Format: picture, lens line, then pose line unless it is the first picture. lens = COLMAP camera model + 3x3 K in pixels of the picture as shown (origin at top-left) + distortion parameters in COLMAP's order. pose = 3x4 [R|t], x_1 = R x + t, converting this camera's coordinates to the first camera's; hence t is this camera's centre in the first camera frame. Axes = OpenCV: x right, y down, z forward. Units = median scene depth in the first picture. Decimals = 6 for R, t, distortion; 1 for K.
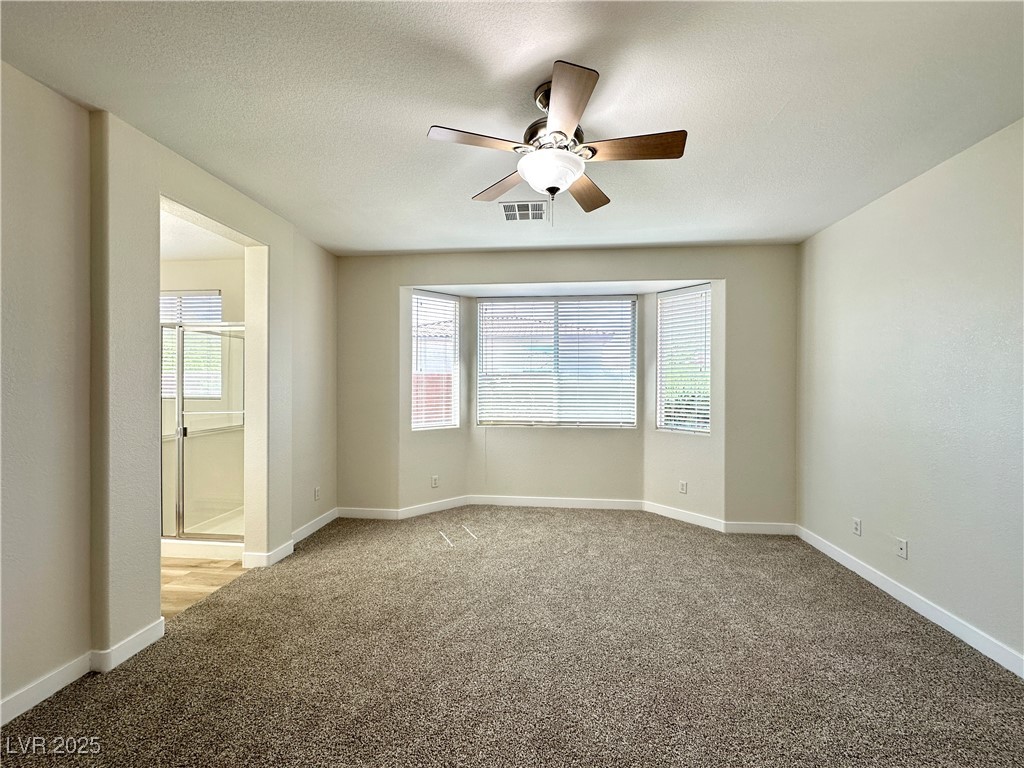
lens RADIAL K [[407.9, 0, 511.4], [0, 407.9, 385.3], [0, 0, 1]] dist [-0.003983, 0.000941]
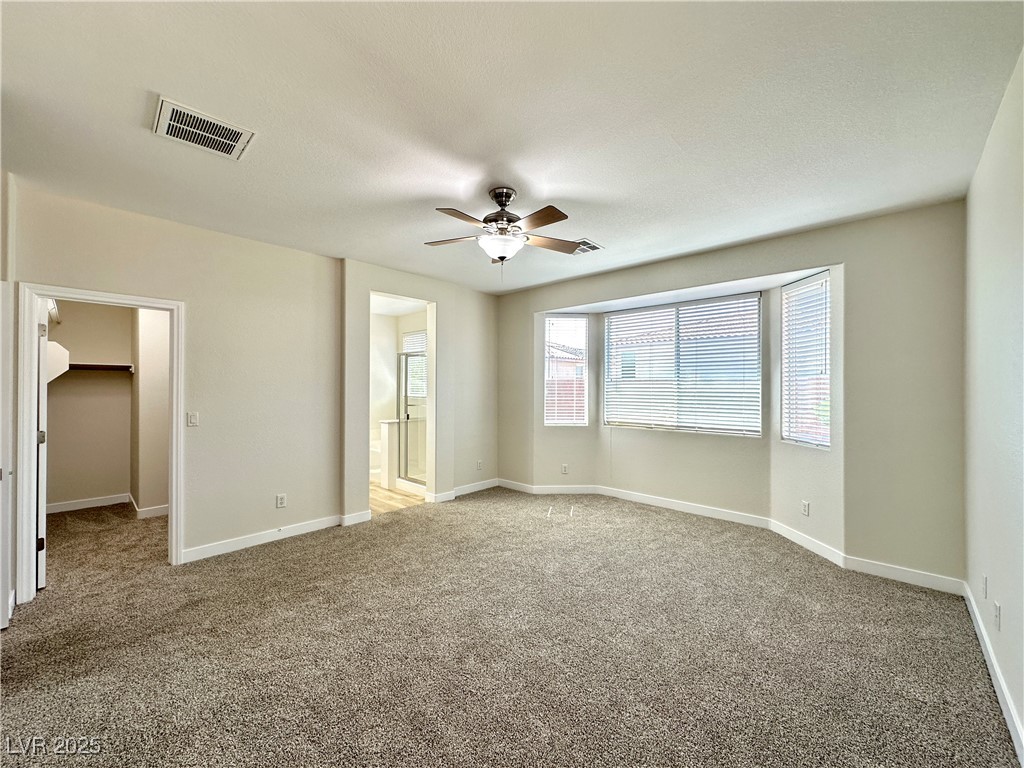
lens RADIAL K [[407.9, 0, 511.0], [0, 407.9, 385.7], [0, 0, 1]] dist [-0.003983, 0.000941]
pose [[0.794588, -0.003868, -0.607136, 0.450617], [-0.002184, 0.999955, -0.009228, -0.000528], [0.607145, 0.008659, 0.794544, -0.068833]]
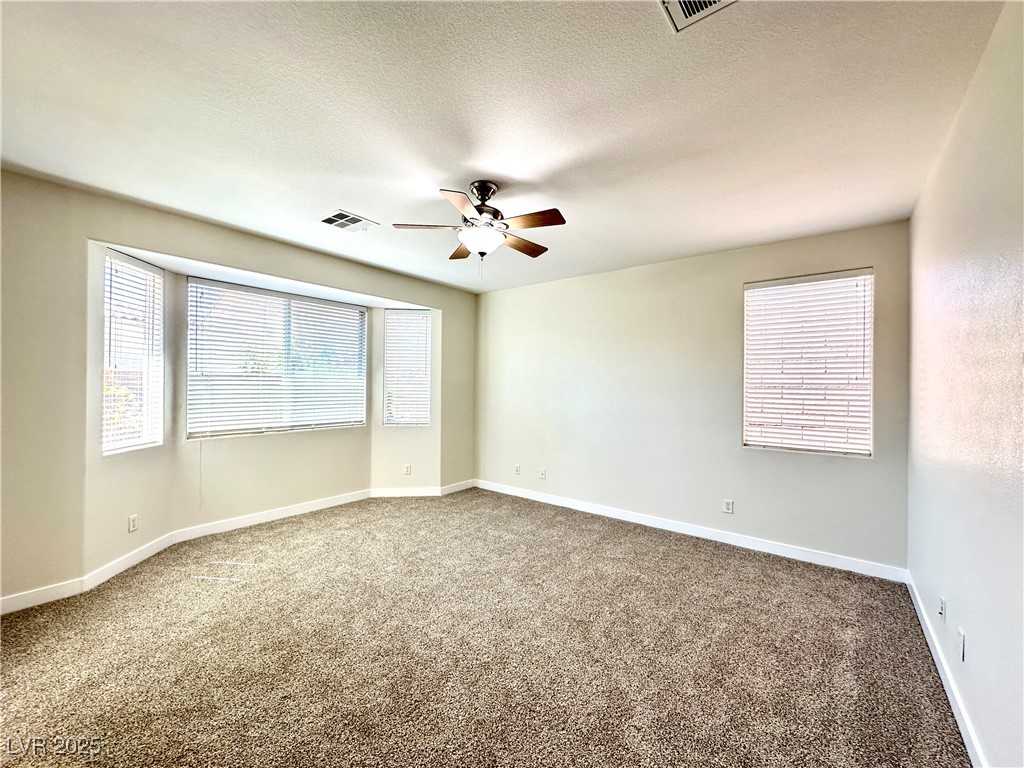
lens RADIAL K [[407.9, 0, 510.4], [0, 407.9, 384.0], [0, 0, 1]] dist [-0.003983, 0.000941]
pose [[0.540094, 0.004154, 0.841595, -0.458764], [-0.002238, 0.999991, -0.003499, -0.006965], [-0.841602, 0.000006, 0.540098, 0.063006]]
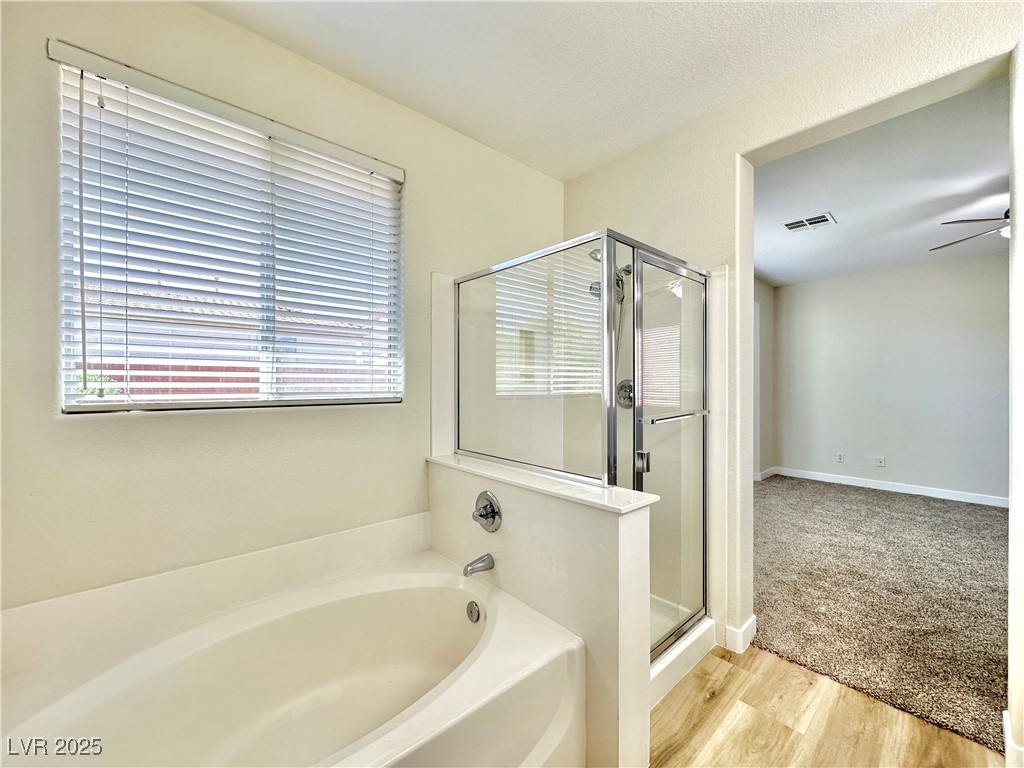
lens RADIAL K [[407.9, 0, 510.9], [0, 407.9, 384.9], [0, 0, 1]] dist [-0.003983, 0.000941]
pose [[0.678012, -0.006786, 0.735019, -1.021859], [0.005377, 0.999976, 0.004272, 0.014656], [-0.735031, 0.001056, 0.678033, 0.618695]]
